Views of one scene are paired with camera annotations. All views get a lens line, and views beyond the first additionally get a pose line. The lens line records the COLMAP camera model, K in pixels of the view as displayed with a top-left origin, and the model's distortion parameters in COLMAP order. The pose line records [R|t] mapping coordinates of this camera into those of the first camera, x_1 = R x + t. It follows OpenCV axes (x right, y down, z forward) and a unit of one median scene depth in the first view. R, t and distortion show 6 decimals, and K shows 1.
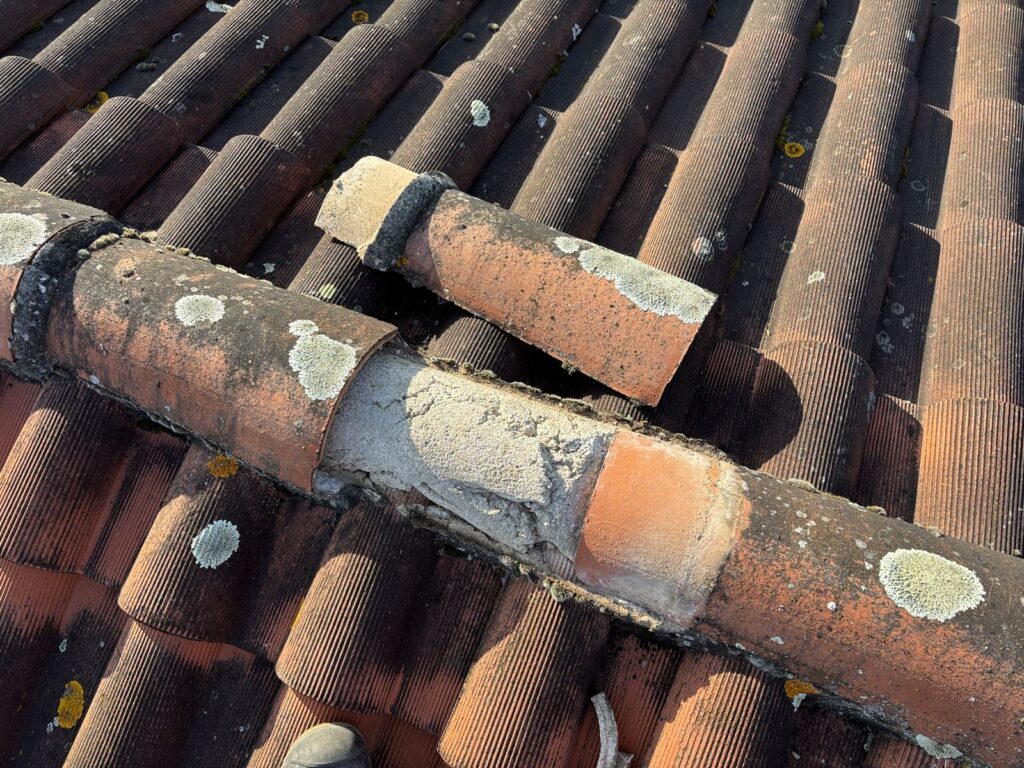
lens RADIAL K [[779.5, 0, 512.0], [0, 779.5, 384.0], [0, 0, 1]] dist [0.009255, -0.000566]
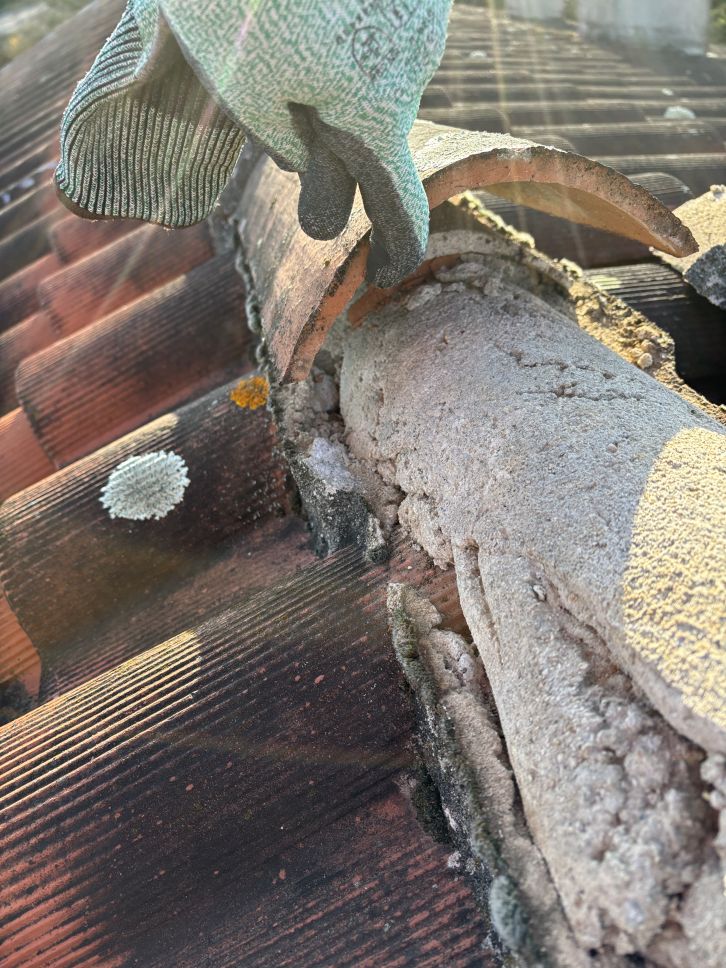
lens RADIAL K [[736.8, 0, 363.0], [0, 736.8, 484.0], [0, 0, 1]] dist [0.009255, -0.000566]
pose [[0.611955, 0.410547, -0.675990, 0.065601], [-0.647788, 0.750543, -0.130600, 0.176940], [0.453742, 0.517819, 0.725246, 0.710352]]
